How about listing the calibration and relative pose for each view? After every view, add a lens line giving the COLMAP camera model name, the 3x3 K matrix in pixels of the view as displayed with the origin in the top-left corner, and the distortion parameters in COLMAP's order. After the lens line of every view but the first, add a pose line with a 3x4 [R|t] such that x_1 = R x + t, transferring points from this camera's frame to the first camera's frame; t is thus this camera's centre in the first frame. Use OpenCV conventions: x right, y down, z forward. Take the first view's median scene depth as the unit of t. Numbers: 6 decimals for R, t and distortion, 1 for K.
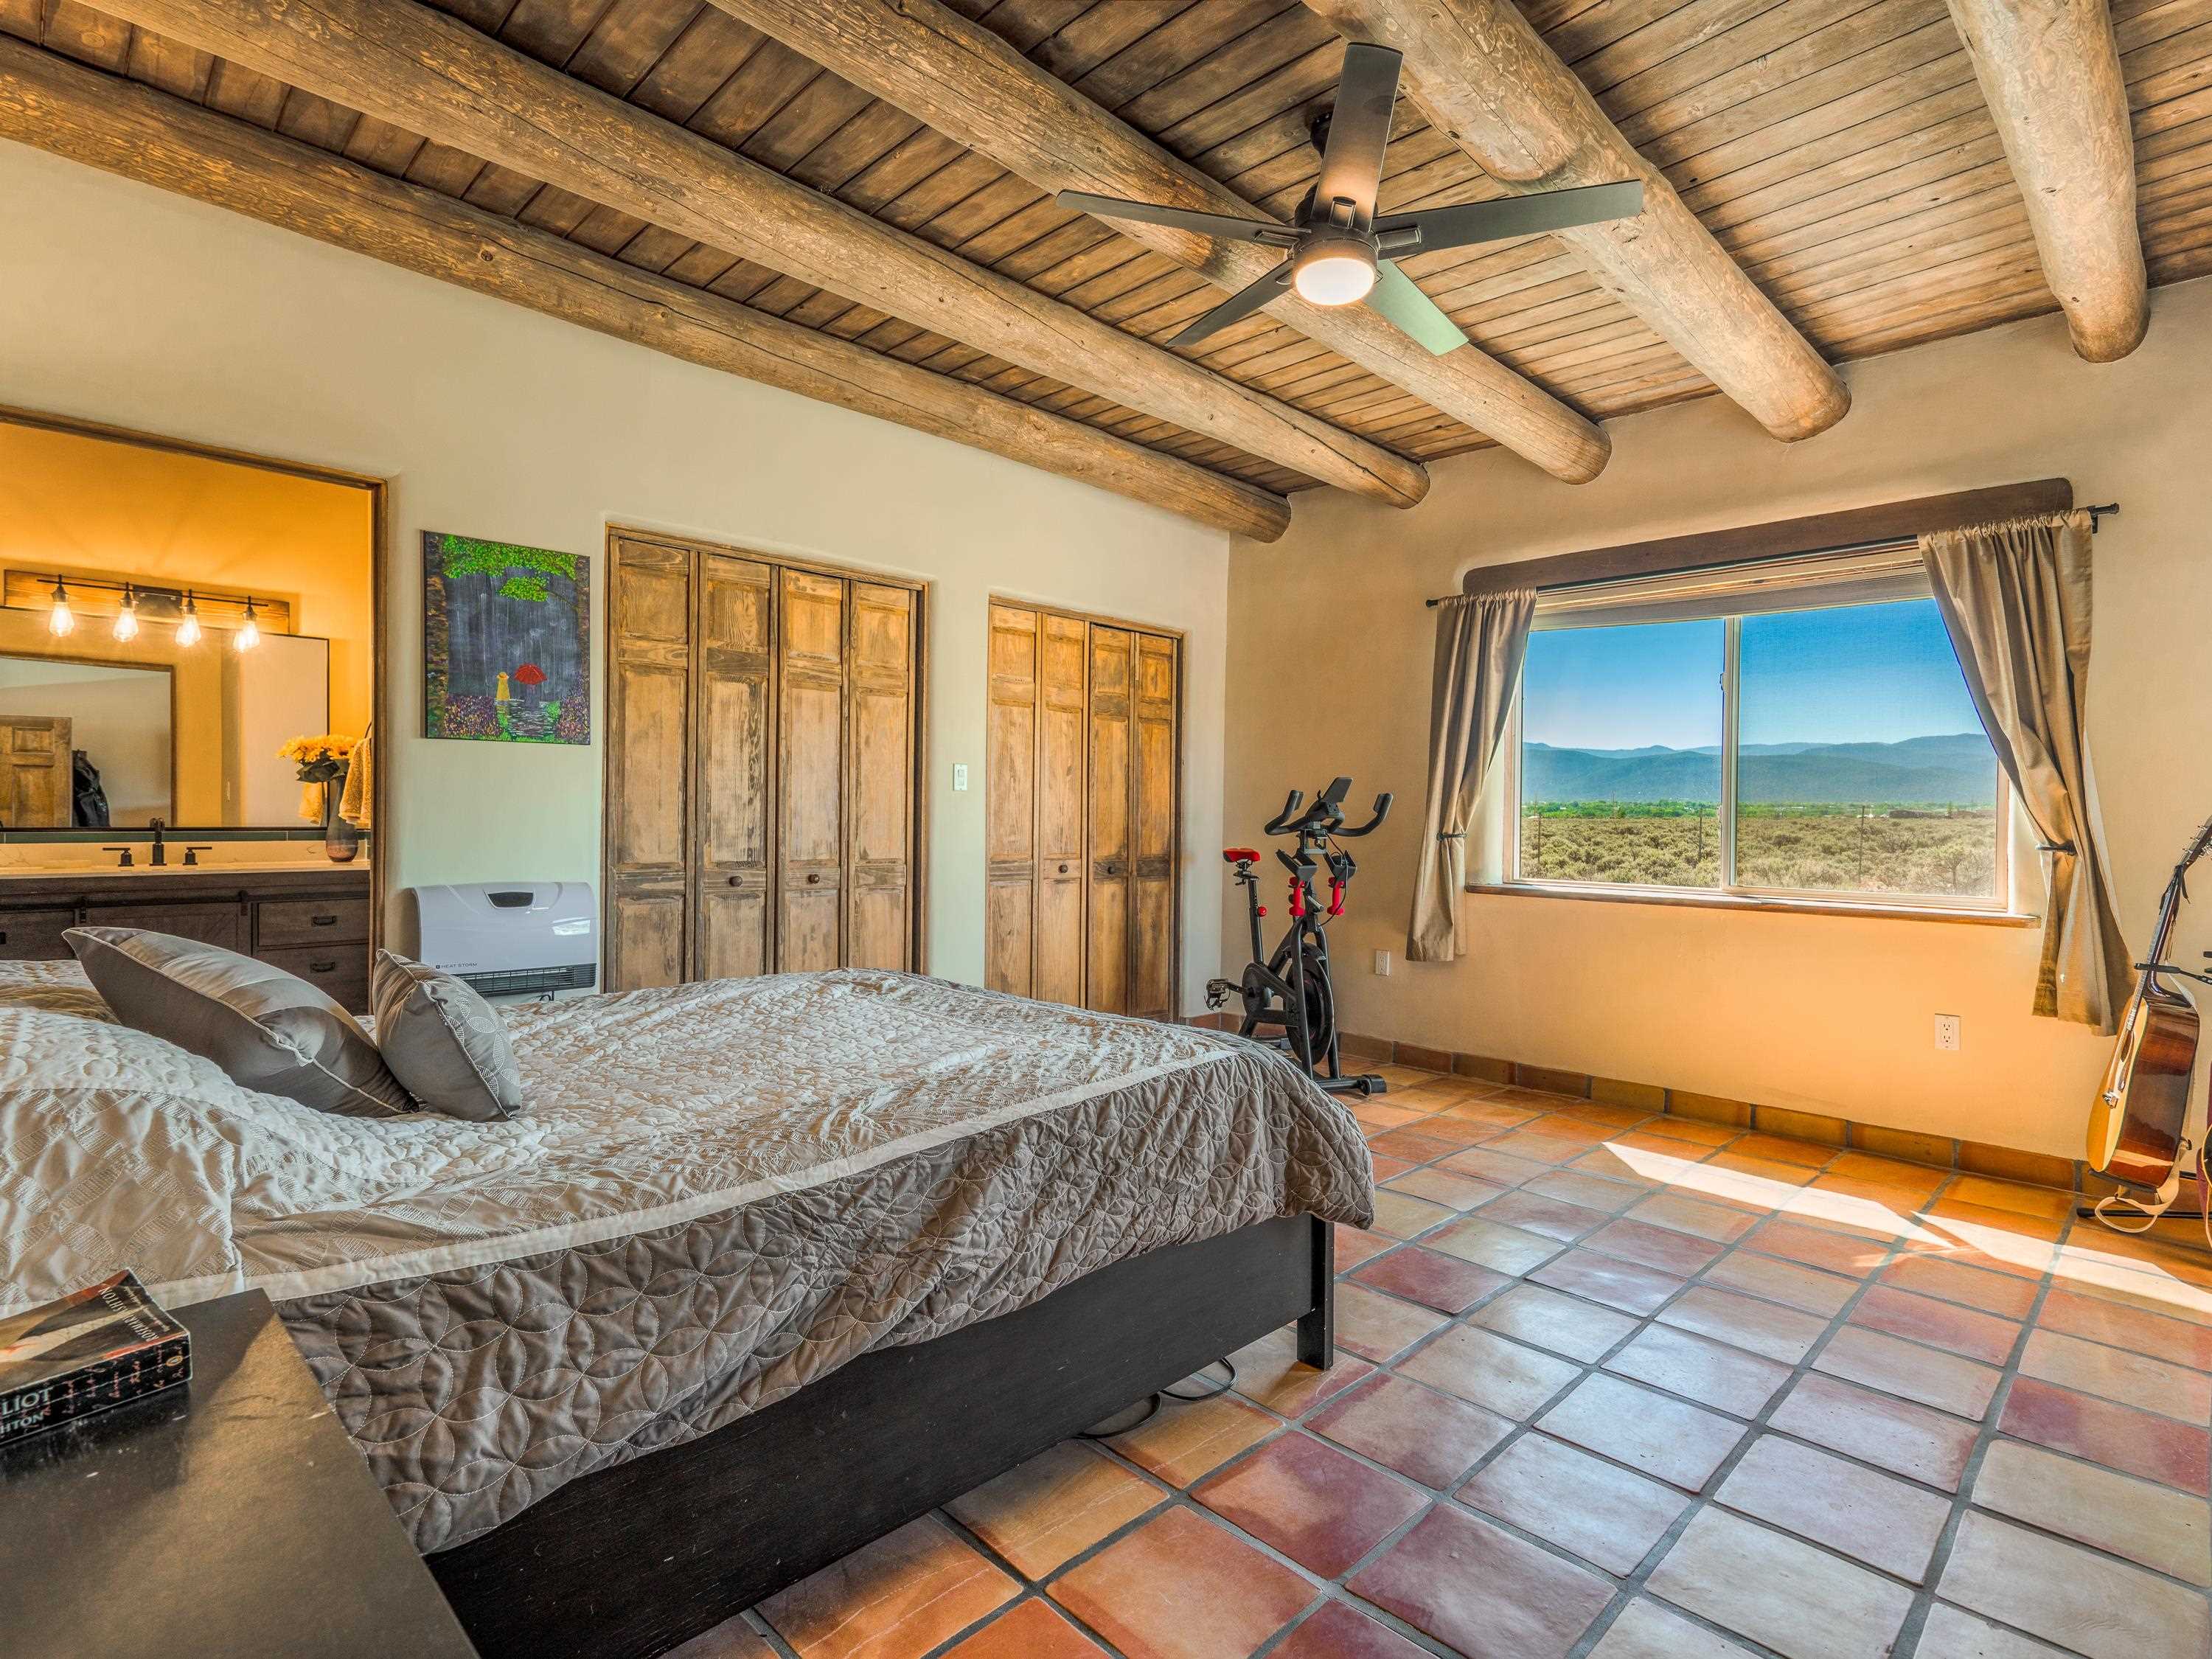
lens RADIAL K [[1105.5, 0, 1056.0], [0, 1105.5, 820.8], [0, 0, 1]] dist [-0.012972, 0.003294]
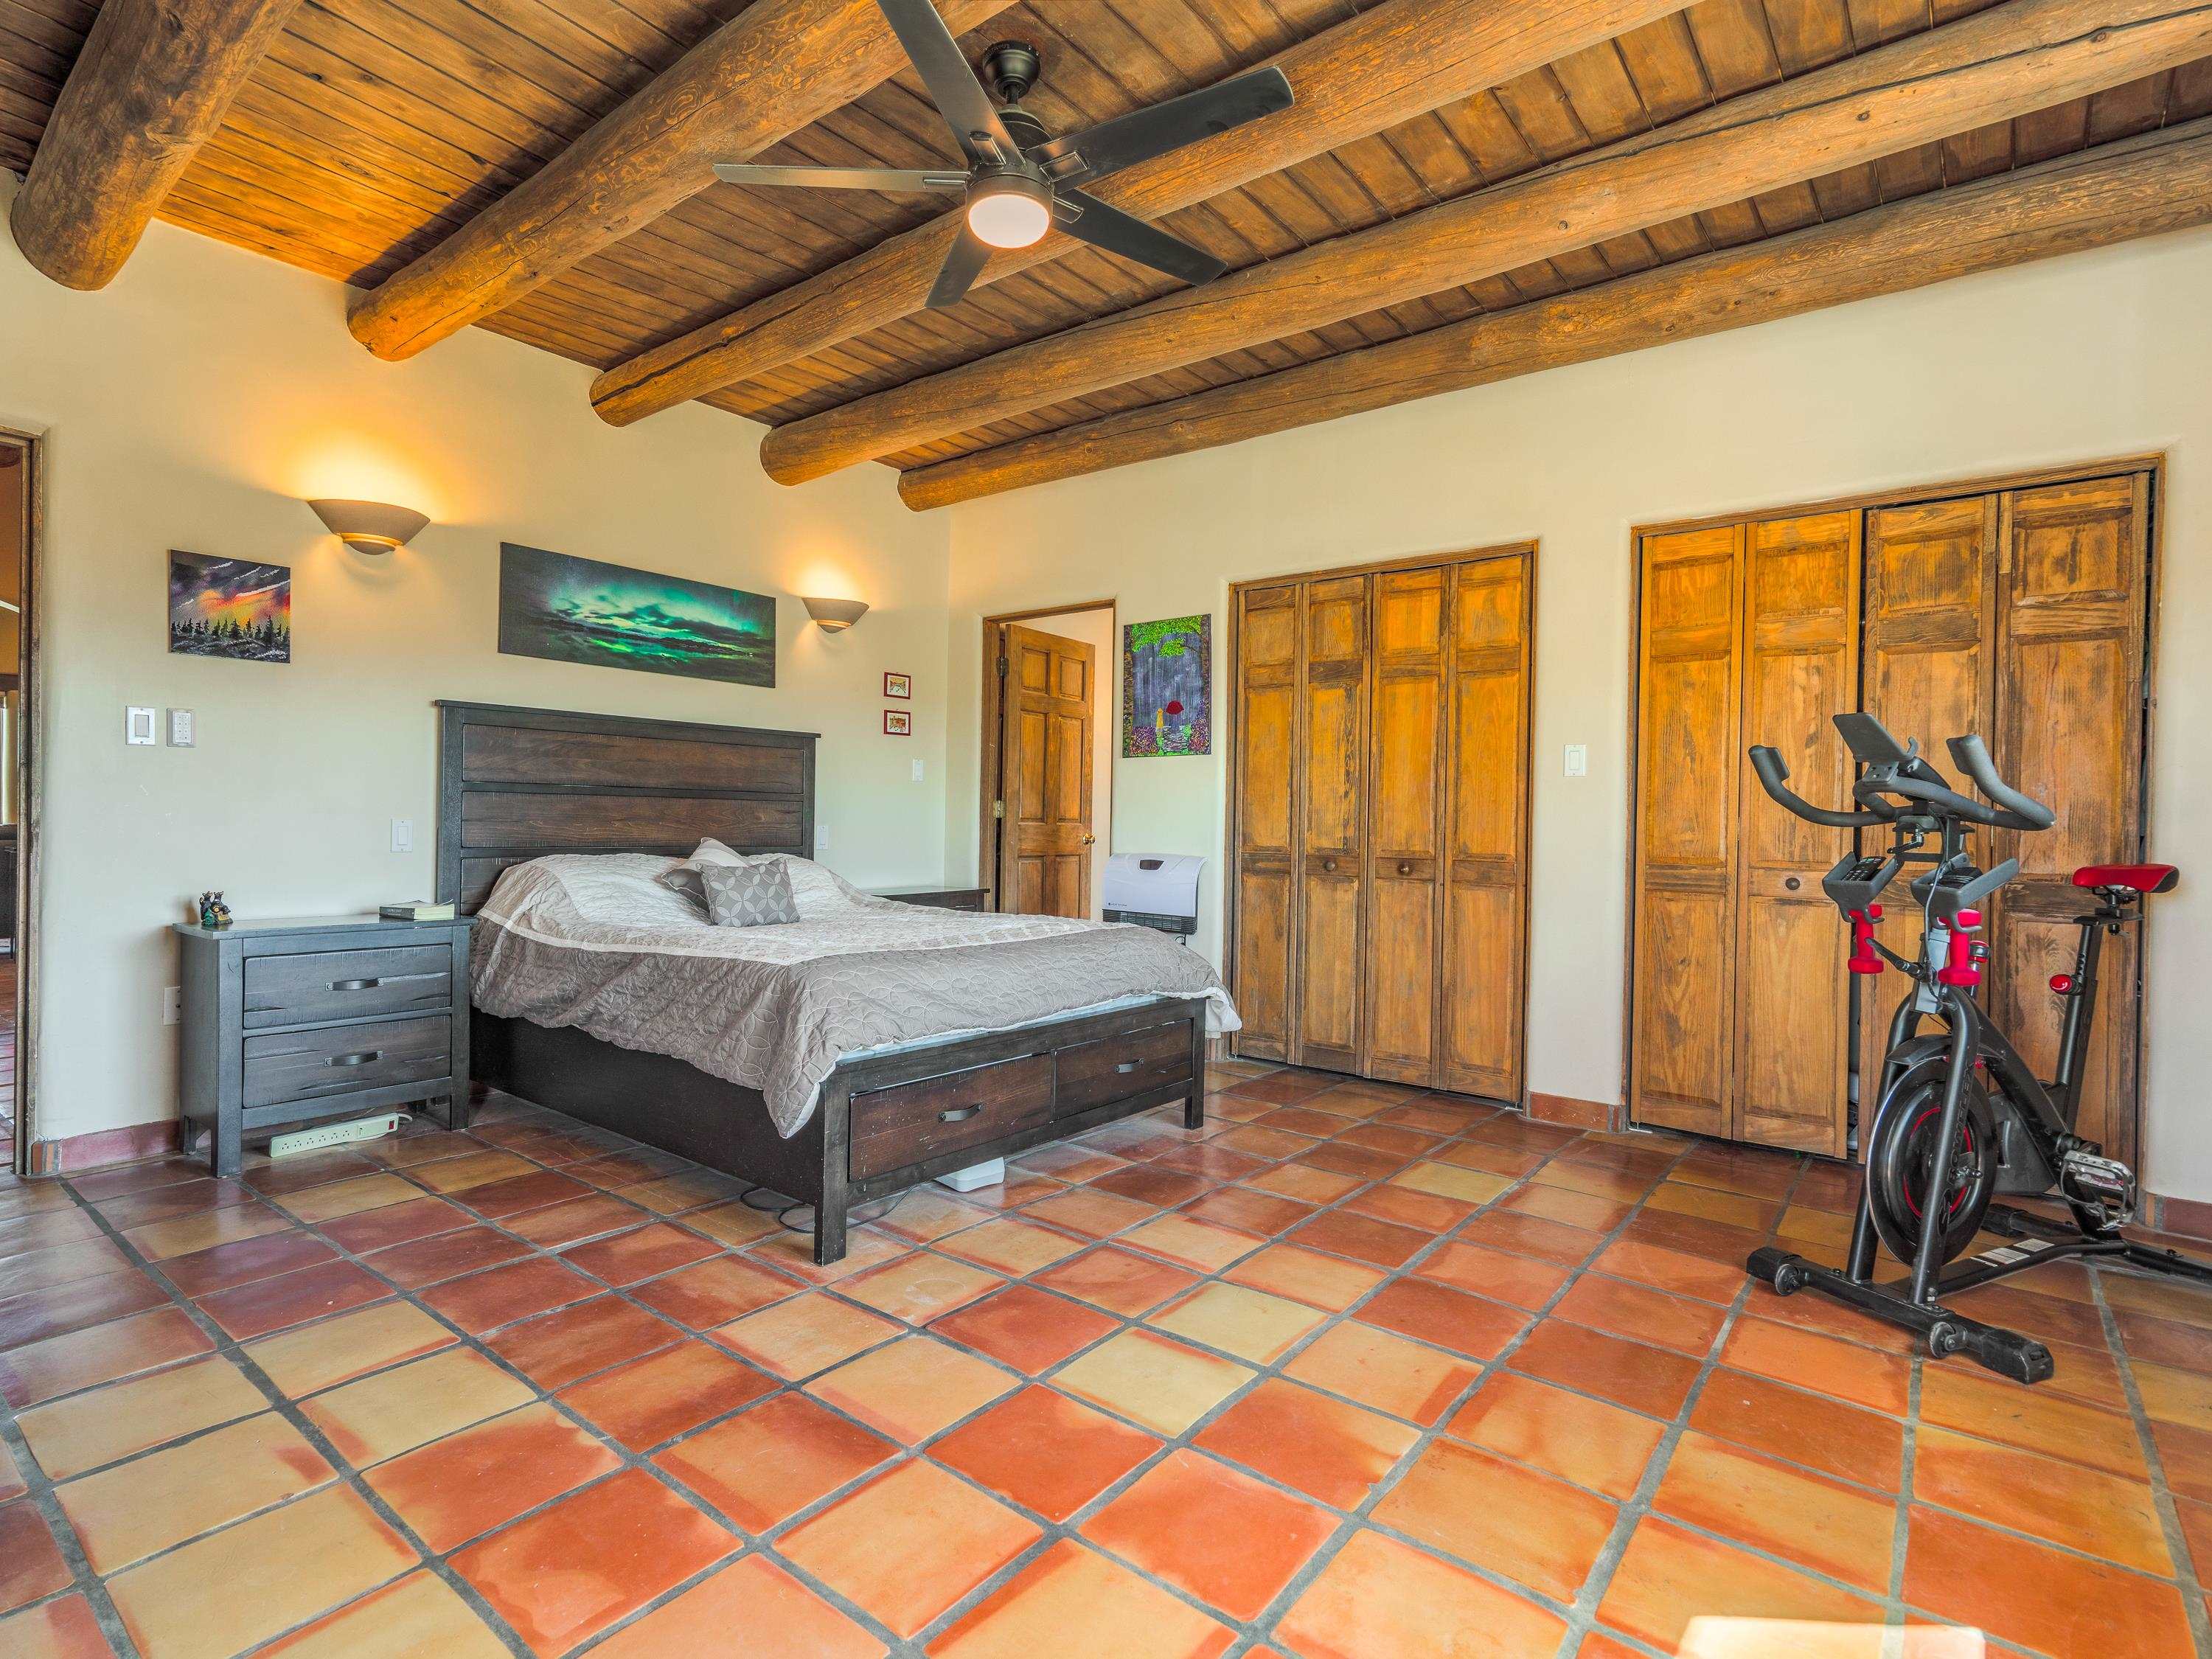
lens RADIAL K [[1080.9, 0, 1113.2], [0, 1080.9, 823.8], [0, 0, 1]] dist [0.001035, 0.000727]
pose [[0.161395, -0.004659, -0.986879, 0.787929], [-0.018910, 0.999791, -0.007813, 0.025665], [0.986709, 0.019923, 0.161273, 0.626011]]
